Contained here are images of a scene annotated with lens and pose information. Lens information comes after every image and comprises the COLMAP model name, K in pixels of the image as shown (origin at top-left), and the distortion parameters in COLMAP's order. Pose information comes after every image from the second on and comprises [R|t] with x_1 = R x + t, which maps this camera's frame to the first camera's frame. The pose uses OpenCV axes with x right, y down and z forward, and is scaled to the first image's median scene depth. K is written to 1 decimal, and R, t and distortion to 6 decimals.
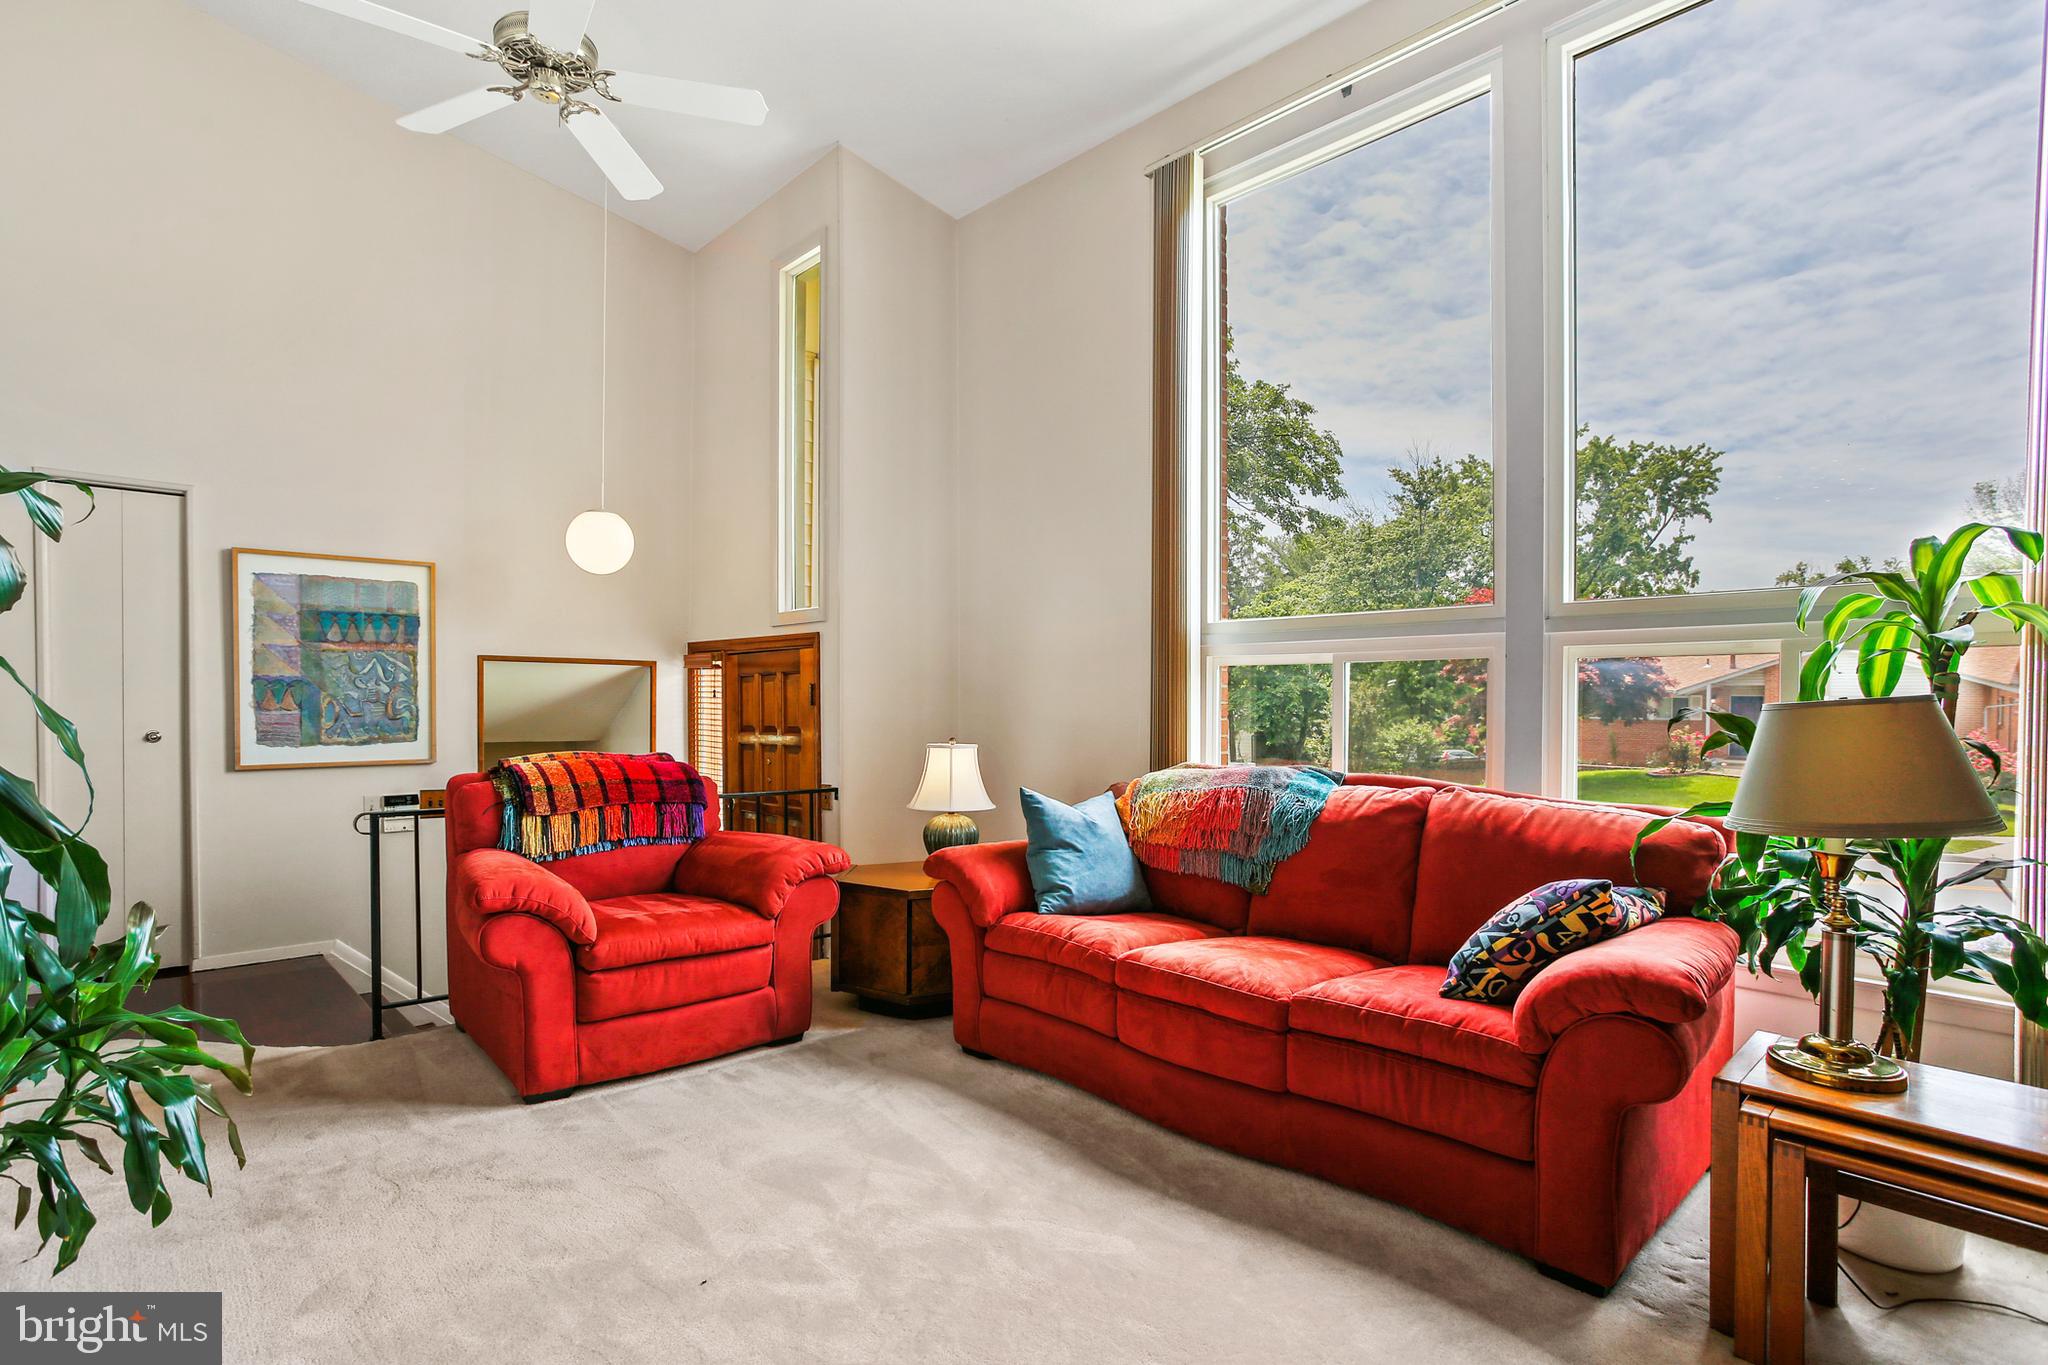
lens RADIAL K [[1003.4, 0, 1057.5], [0, 1003.4, 730.3], [0, 0, 1]] dist [-0.031523, 0.013058]
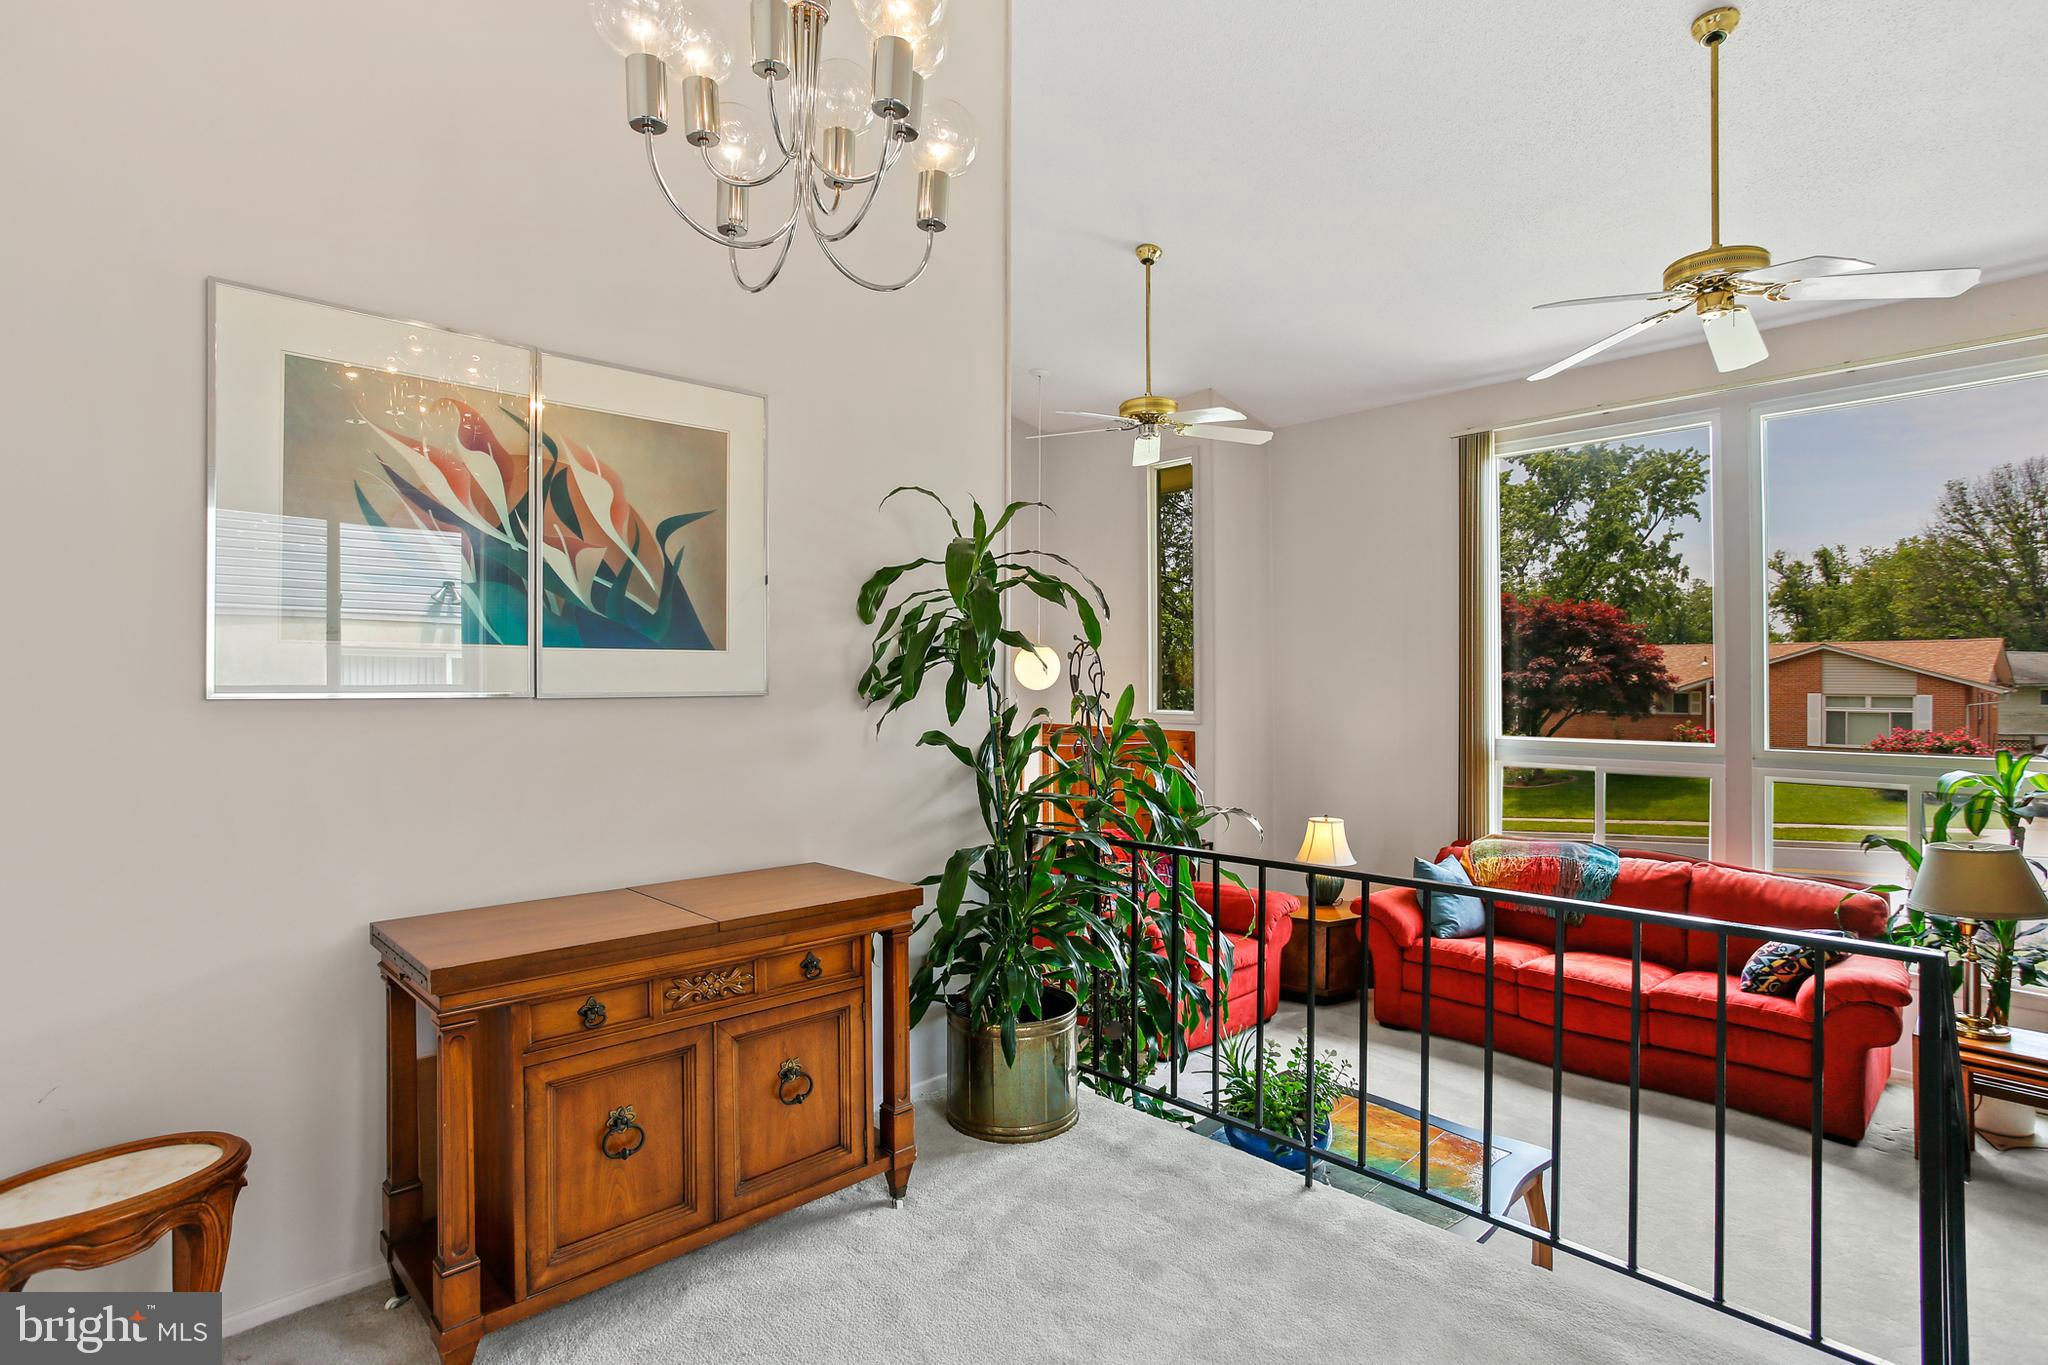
lens RADIAL K [[1003.4, 0, 1022.7], [0, 1003.4, 681.7], [0, 0, 1]] dist [-0.031523, 0.013058]
pose [[0.999994, -0.002865, -0.001727, -0.774394], [0.002828, 0.999771, -0.021227, -0.223899], [0.001787, 0.021222, 0.999773, -0.697255]]
